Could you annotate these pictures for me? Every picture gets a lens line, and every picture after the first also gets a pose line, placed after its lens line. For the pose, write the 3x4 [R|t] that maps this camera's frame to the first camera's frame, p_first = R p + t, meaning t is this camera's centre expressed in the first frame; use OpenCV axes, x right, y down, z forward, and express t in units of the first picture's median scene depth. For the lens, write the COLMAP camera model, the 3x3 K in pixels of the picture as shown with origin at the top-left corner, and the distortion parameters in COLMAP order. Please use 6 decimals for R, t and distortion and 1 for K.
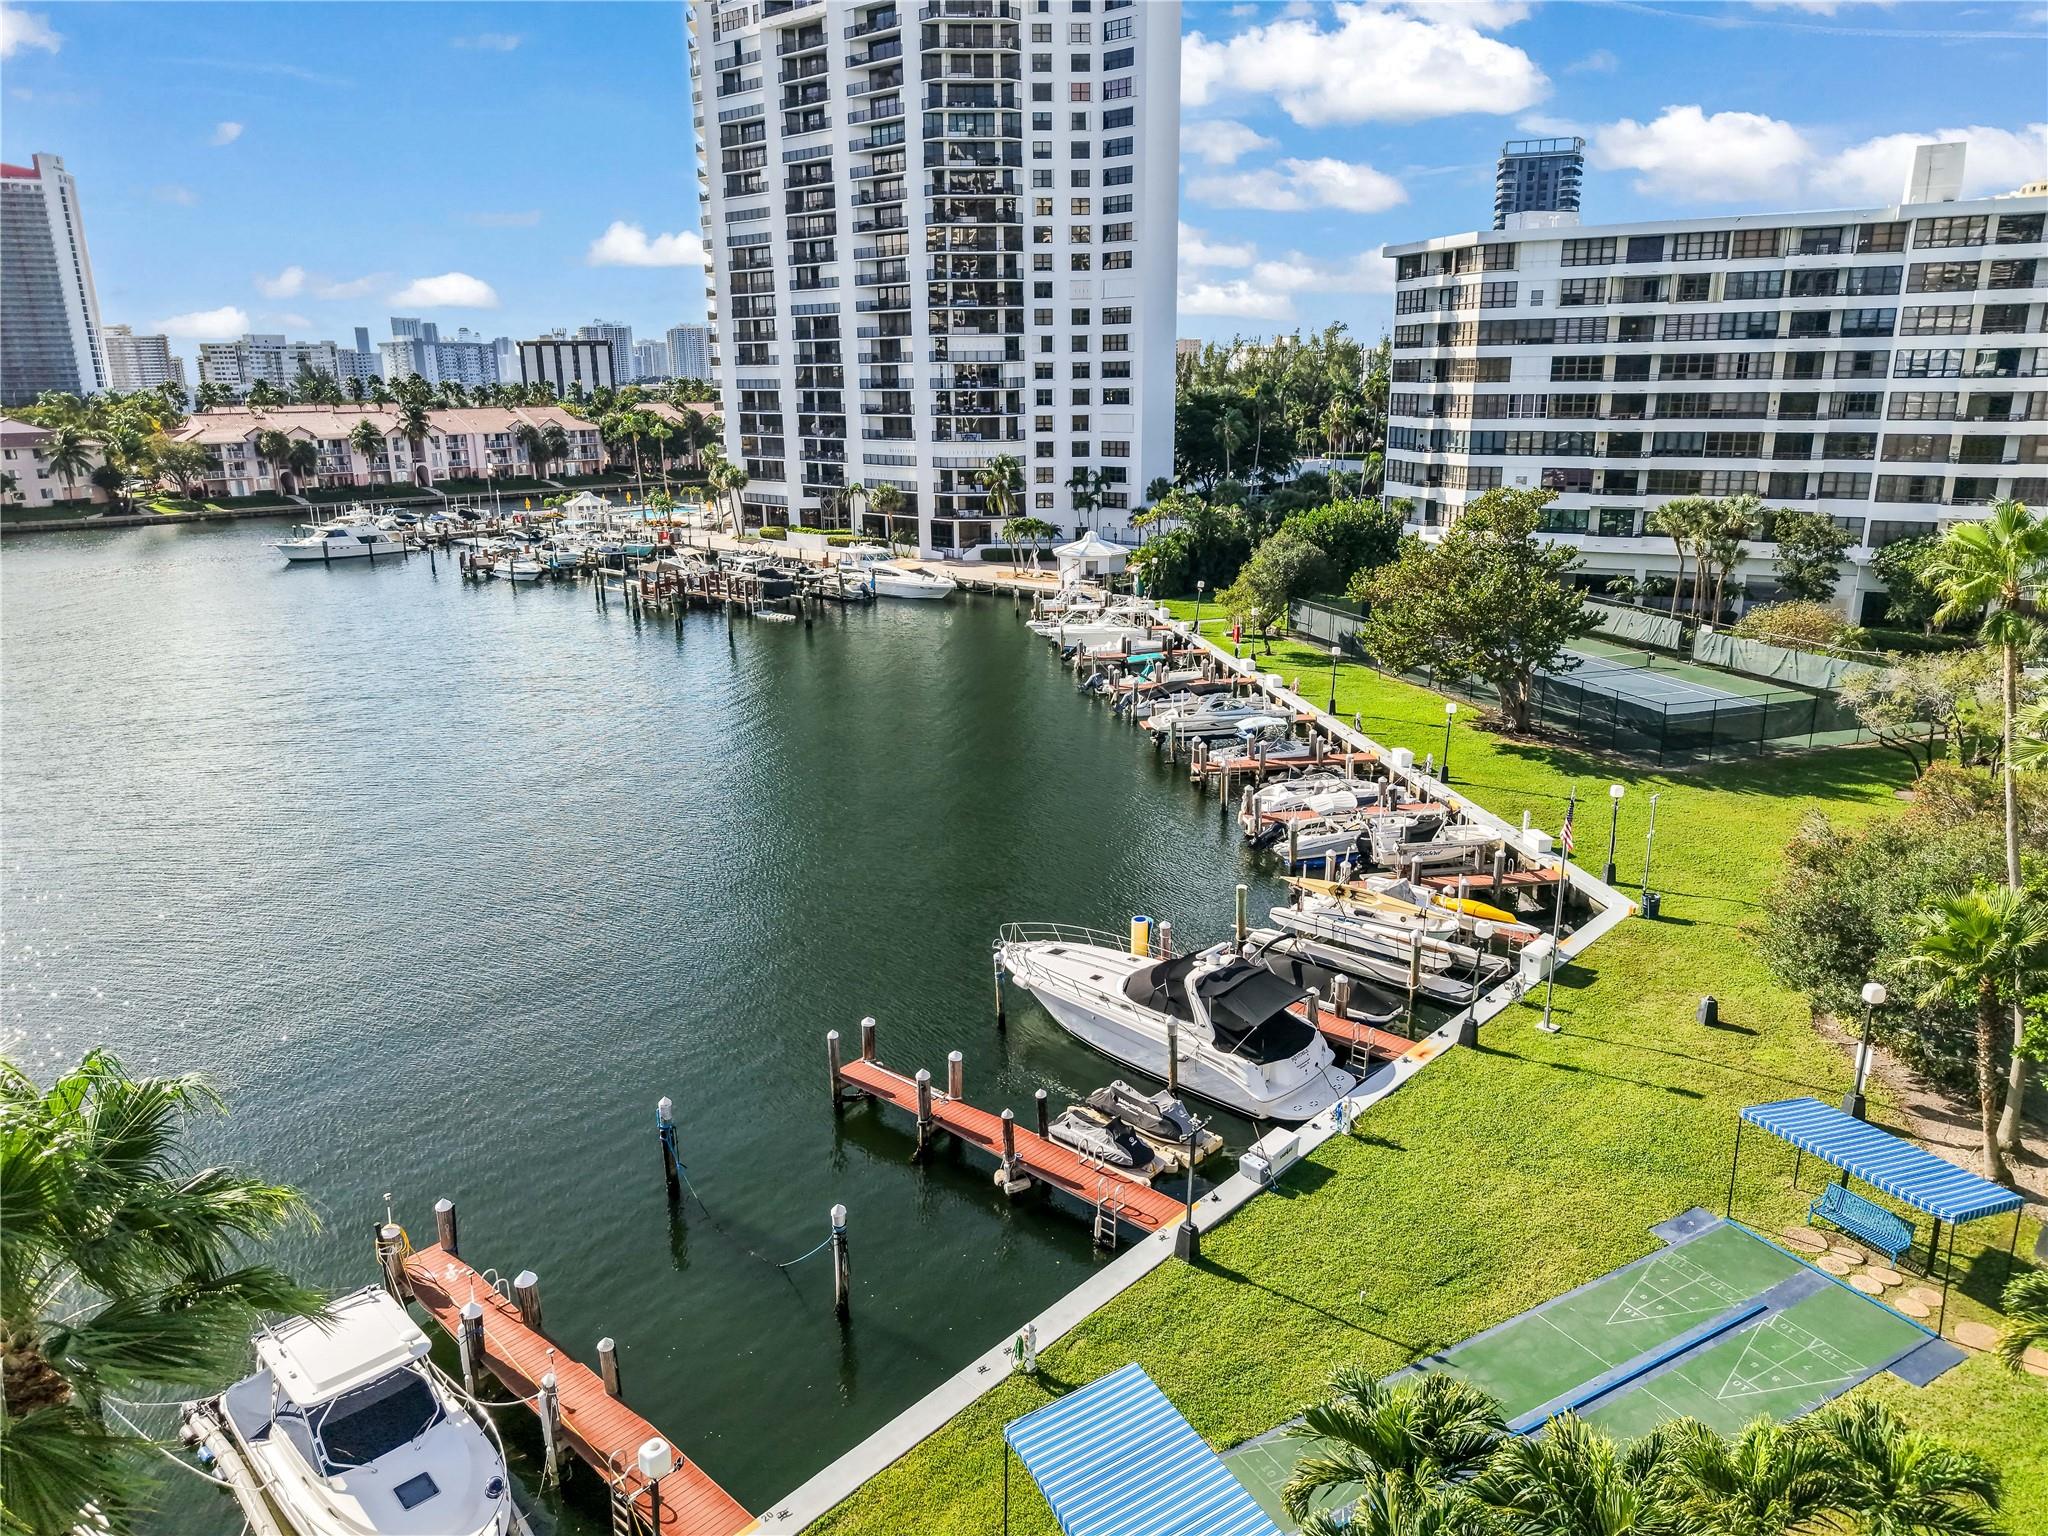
lens RADIAL K [[1384.2, 0, 1035.4], [0, 1384.2, 759.4], [0, 0, 1]] dist [0.013060, -0.013041]
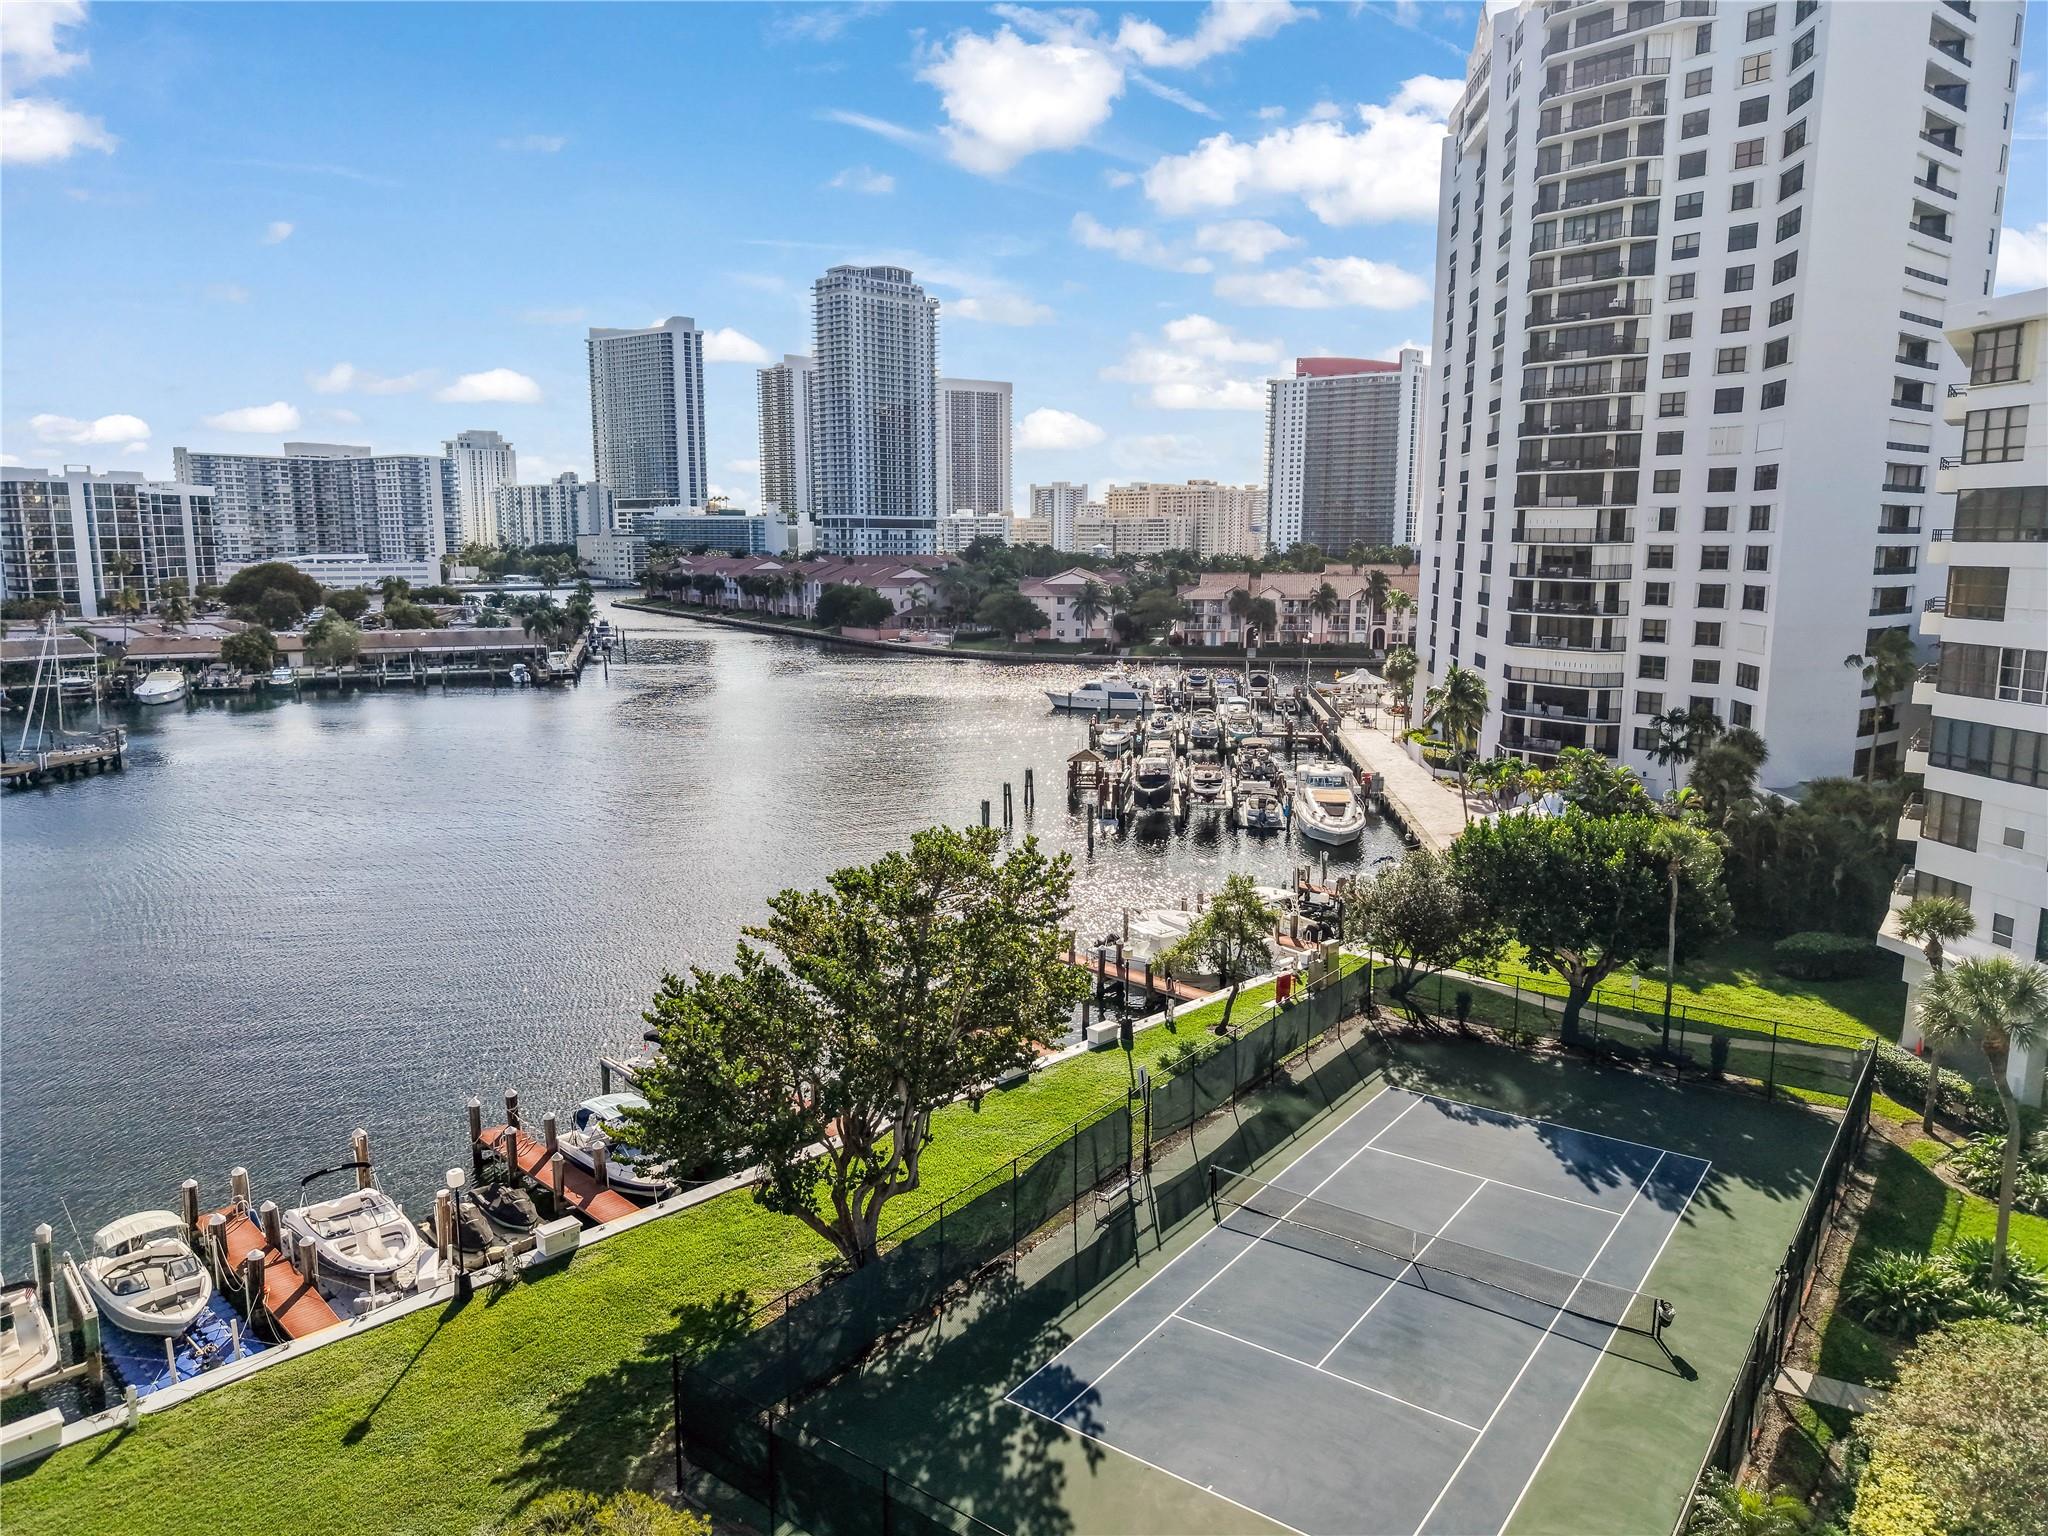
lens RADIAL K [[1384.2, 0, 1031.0], [0, 1384.2, 793.2], [0, 0, 1]] dist [0.013060, -0.013041]
pose [[0.602843, 0.157043, -0.782252, 0.380411], [-0.221572, 0.974825, 0.024949, -0.113478], [0.766477, 0.158285, 0.622462, 0.347509]]
